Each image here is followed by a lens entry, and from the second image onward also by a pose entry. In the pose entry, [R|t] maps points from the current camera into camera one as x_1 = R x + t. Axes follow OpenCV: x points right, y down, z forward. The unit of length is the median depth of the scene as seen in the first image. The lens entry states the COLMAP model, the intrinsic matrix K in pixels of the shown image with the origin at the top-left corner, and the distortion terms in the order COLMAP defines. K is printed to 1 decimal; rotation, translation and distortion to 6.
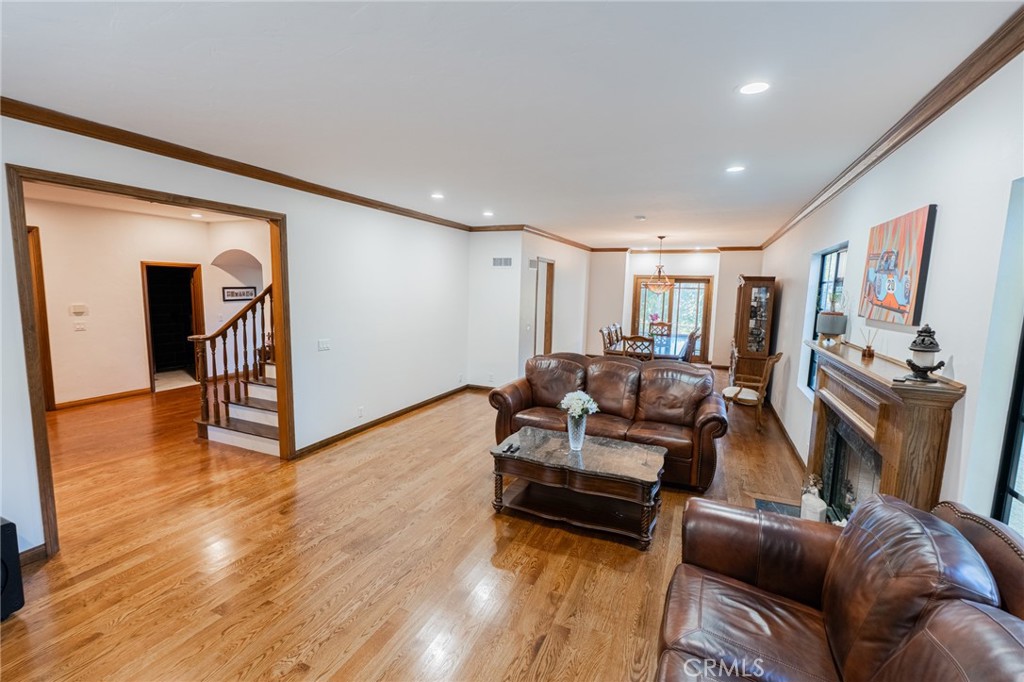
lens RADIAL K [[452.6, 0, 514.5], [0, 452.6, 341.0], [0, 0, 1]] dist [-0.002360, -0.000240]
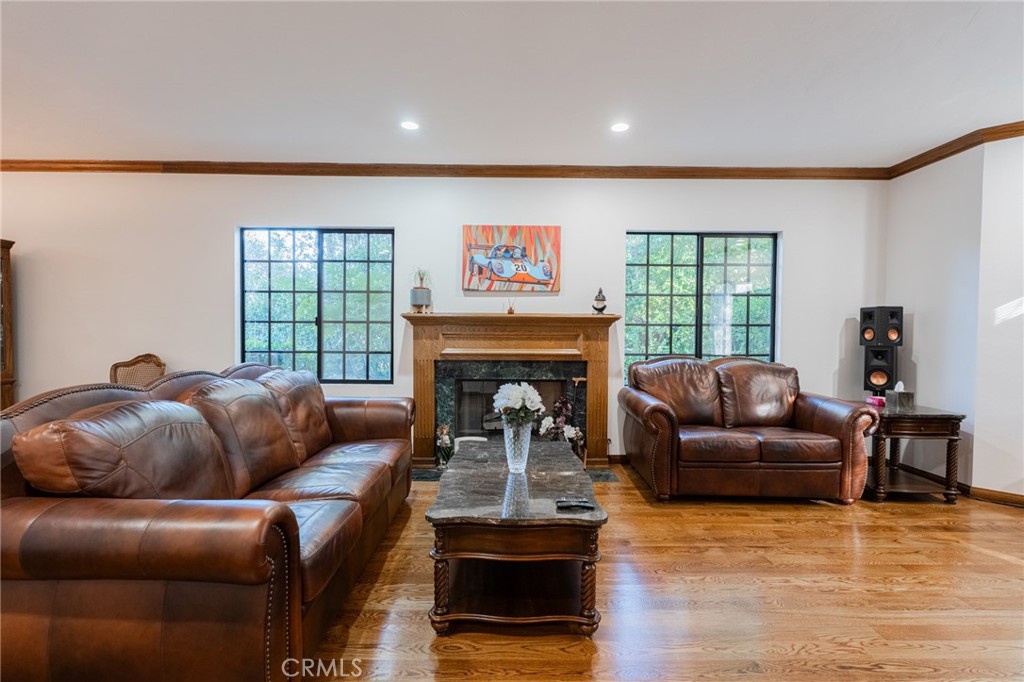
lens RADIAL K [[452.6, 0, 509.8], [0, 452.6, 338.0], [0, 0, 1]] dist [-0.002360, -0.000240]
pose [[-0.411836, -0.037089, 0.910503, -0.183779], [0.092497, 0.992309, 0.082260, -0.003475], [-0.906551, 0.118097, -0.405238, 0.508786]]
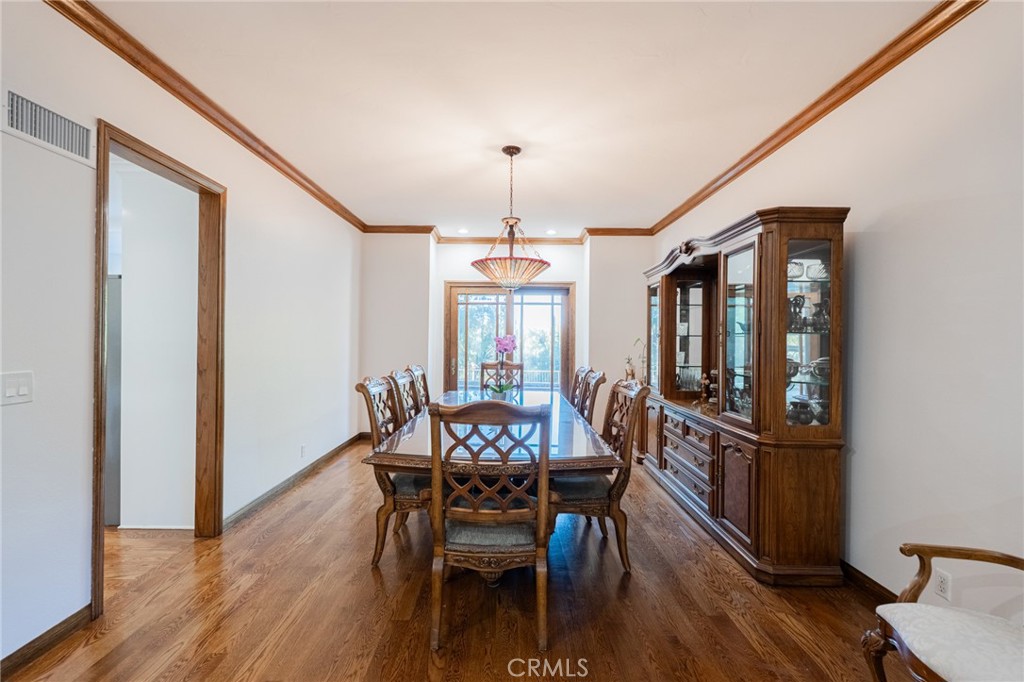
lens RADIAL K [[452.6, 0, 515.8], [0, 452.6, 340.5], [0, 0, 1]] dist [-0.002360, -0.000240]
pose [[0.910239, -0.014925, 0.413815, 0.146834], [0.061123, 0.993246, -0.098624, -0.015822], [-0.409548, 0.115065, 0.905003, 0.612090]]
